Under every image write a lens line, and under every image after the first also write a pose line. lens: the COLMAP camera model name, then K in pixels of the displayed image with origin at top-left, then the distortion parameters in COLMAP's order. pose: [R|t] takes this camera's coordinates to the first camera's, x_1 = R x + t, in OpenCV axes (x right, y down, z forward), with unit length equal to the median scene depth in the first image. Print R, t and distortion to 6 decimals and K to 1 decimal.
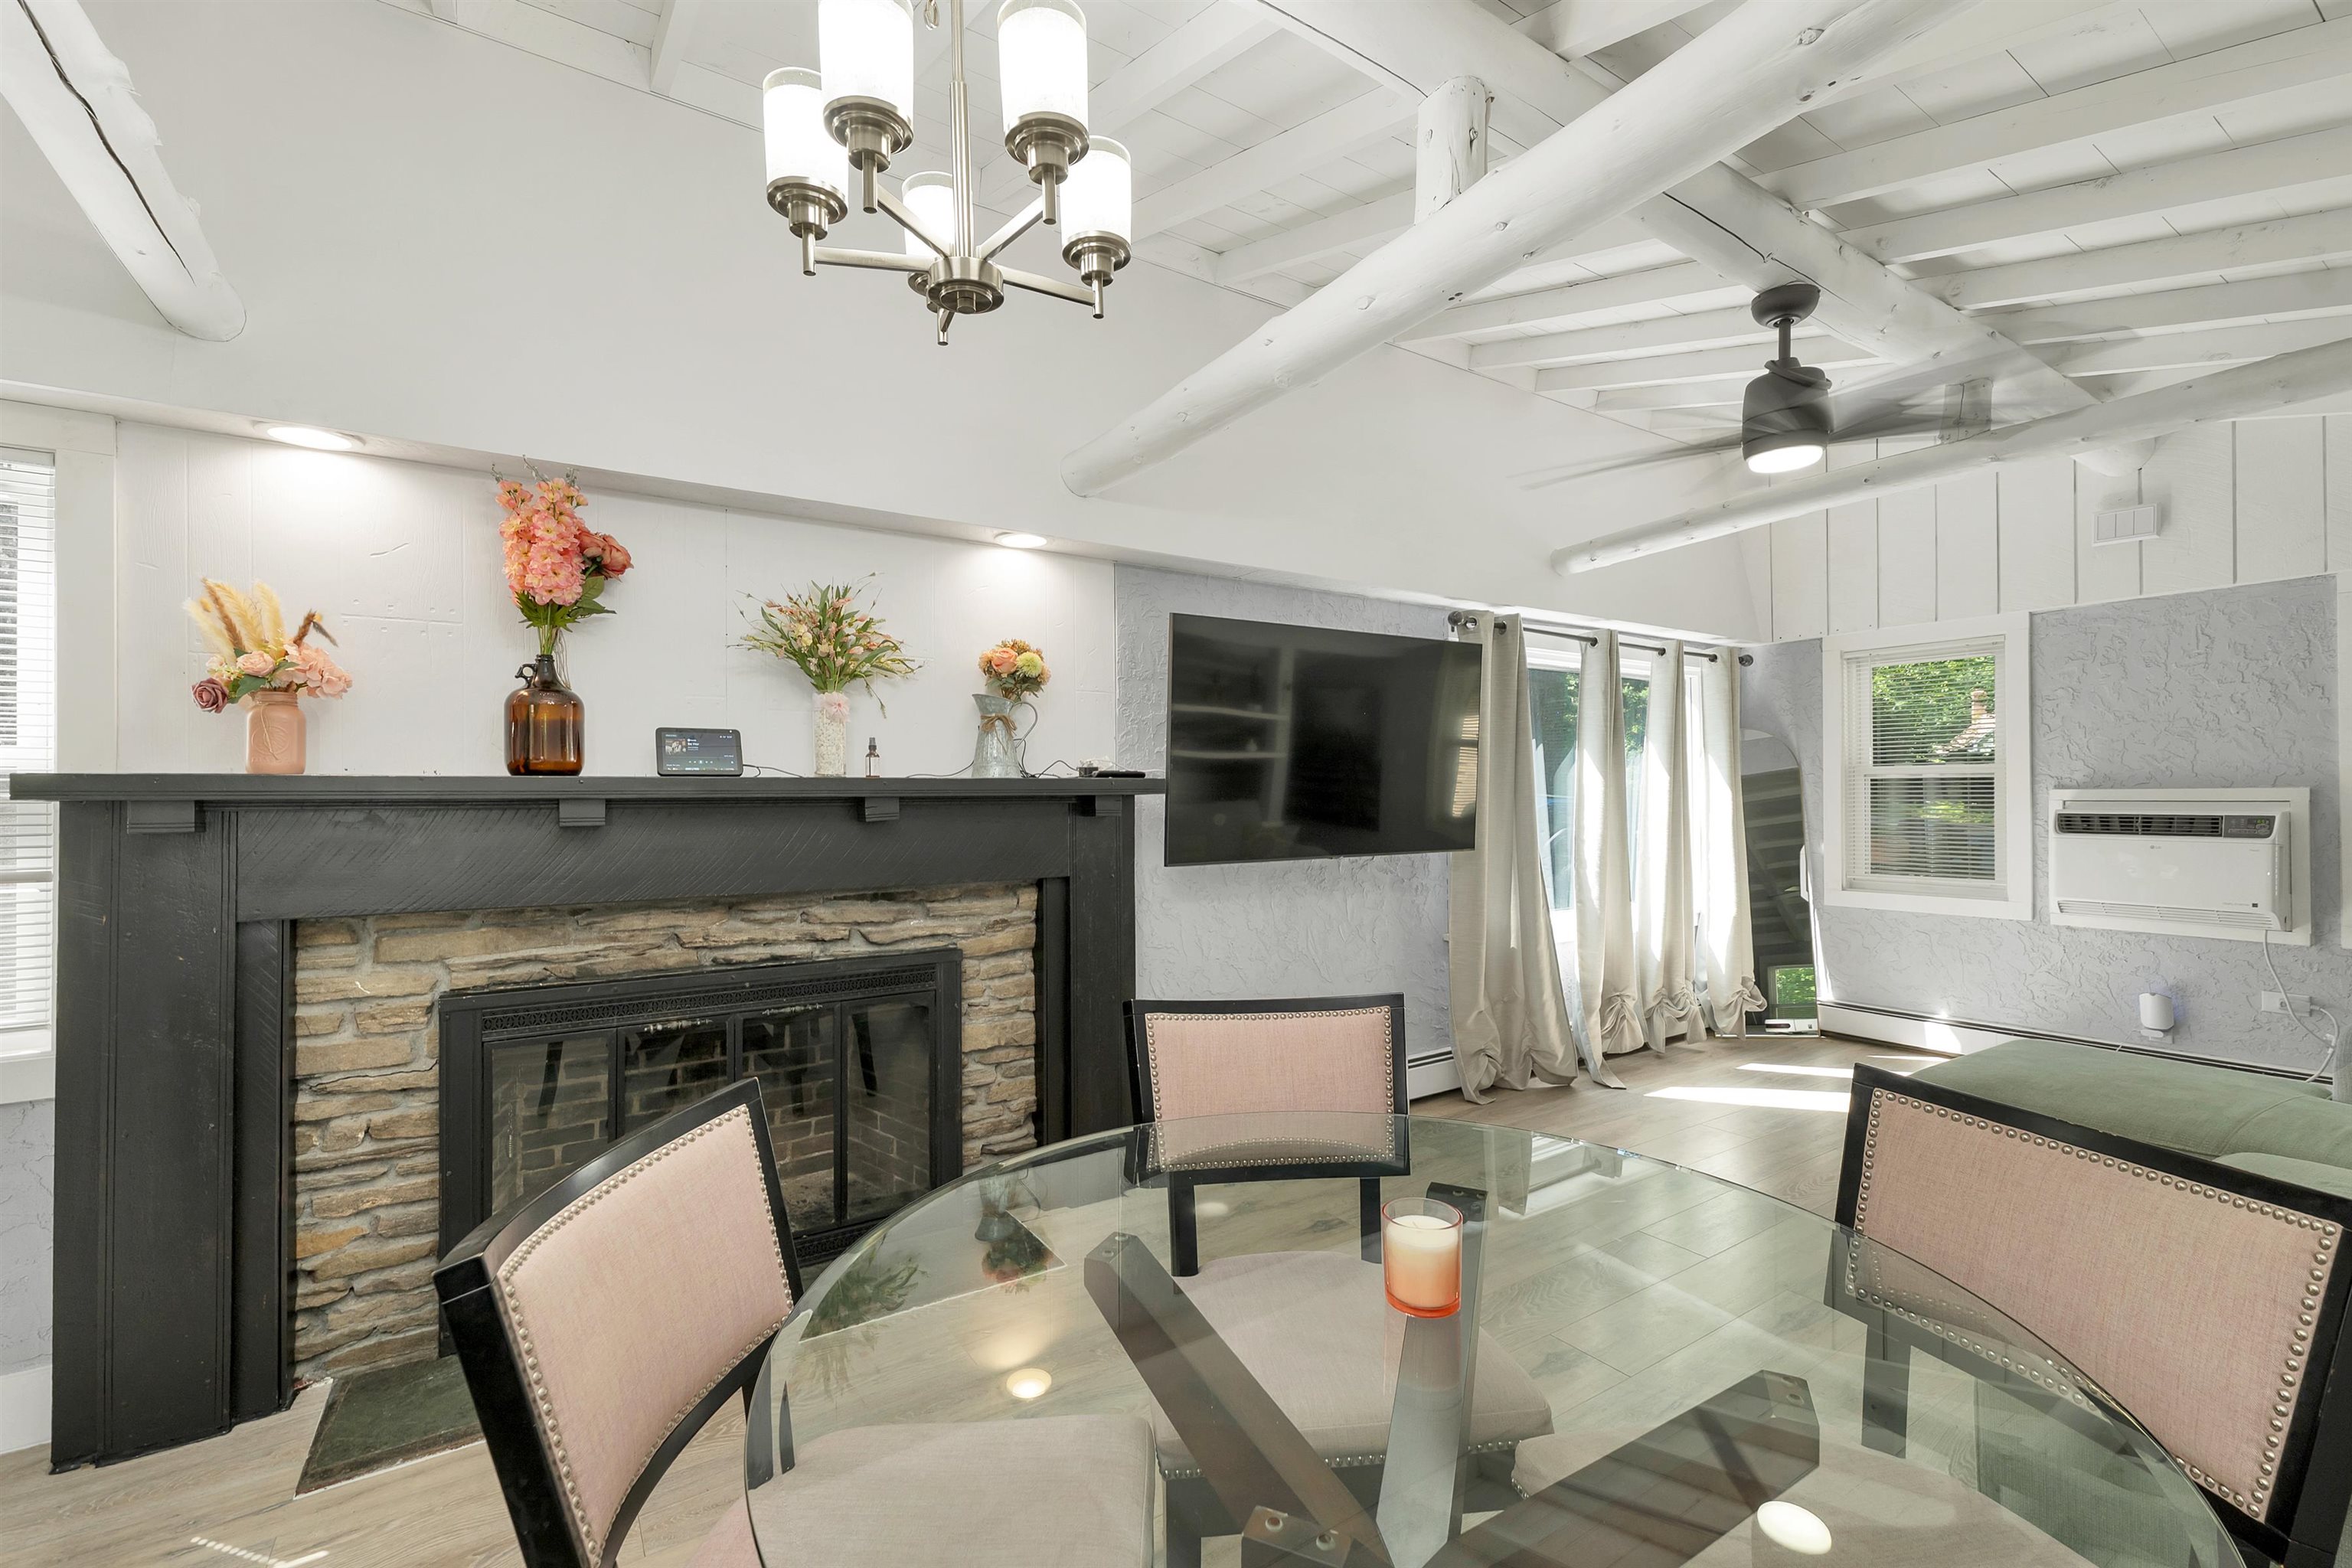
lens RADIAL K [[1004.9, 0, 1140.2], [0, 1004.9, 782.0], [0, 0, 1]] dist [0.002966, 0.000449]
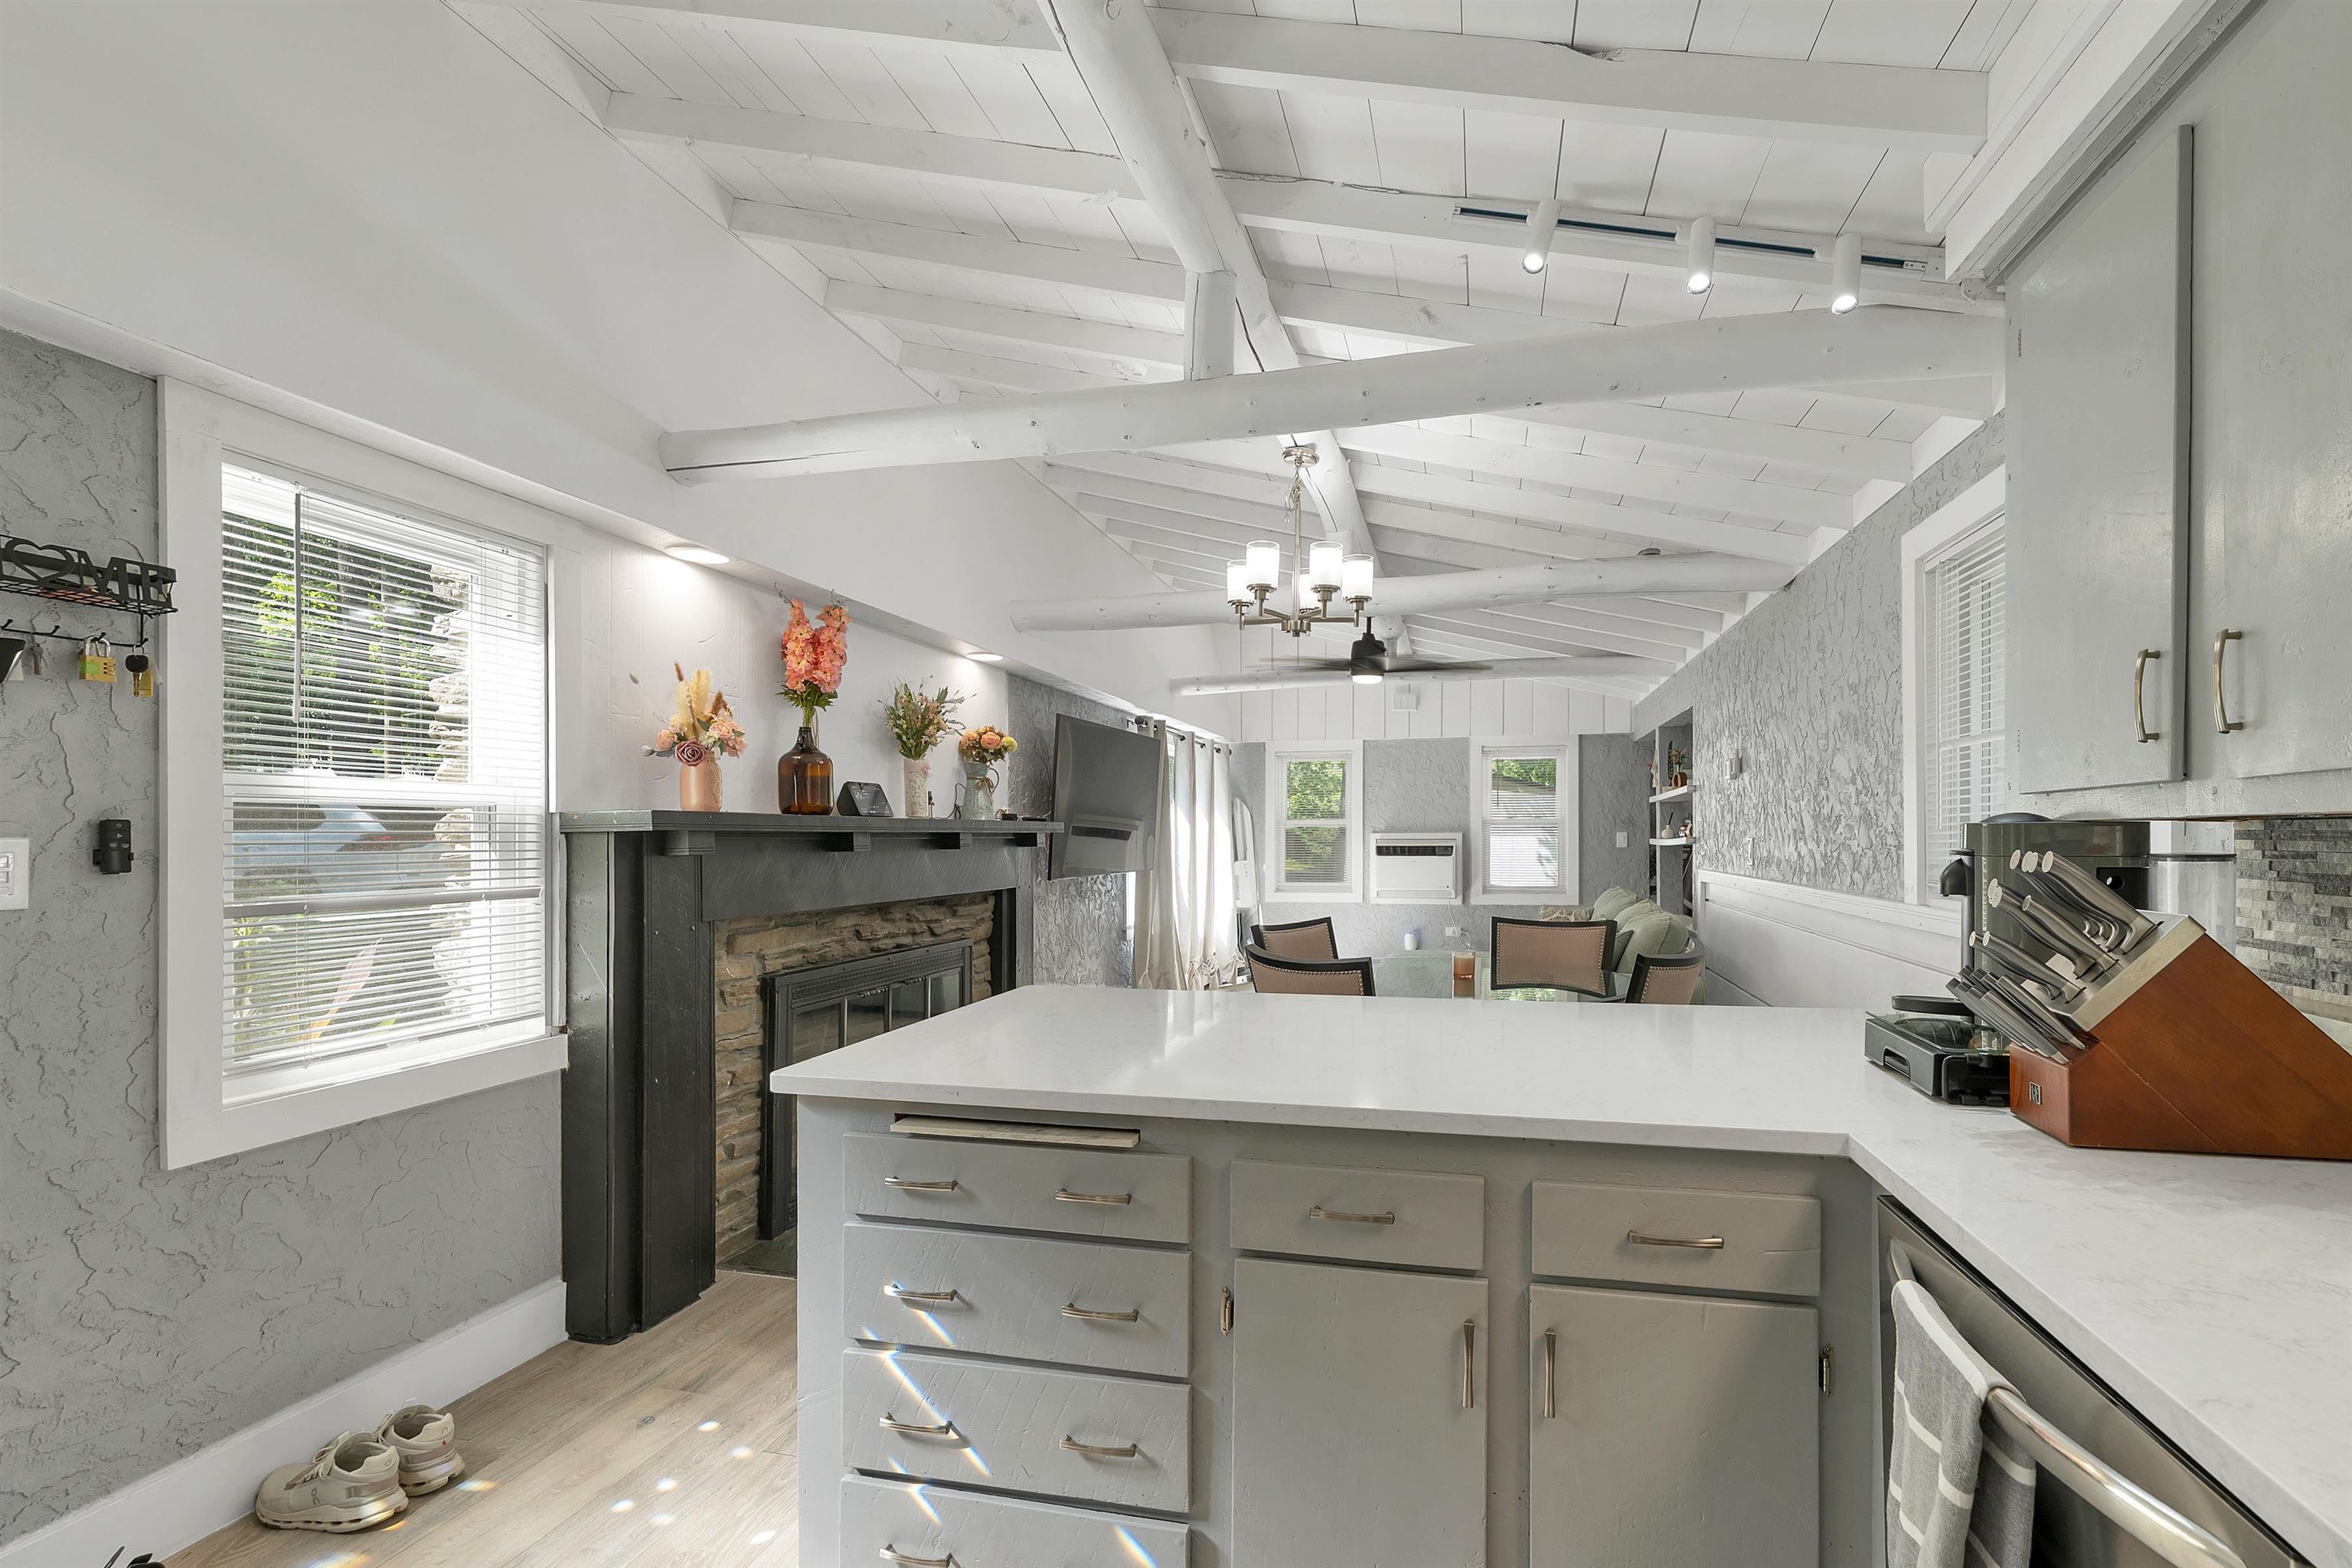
lens RADIAL K [[1070.2, 0, 1225.2], [0, 1070.2, 841.3], [0, 0, 1]] dist [0.000453, 0.000005]
pose [[0.714674, 0.000287, 0.699458, -0.861422], [-0.010104, 0.999900, 0.009914, 0.006118], [-0.699385, -0.014152, 0.714605, -0.314499]]
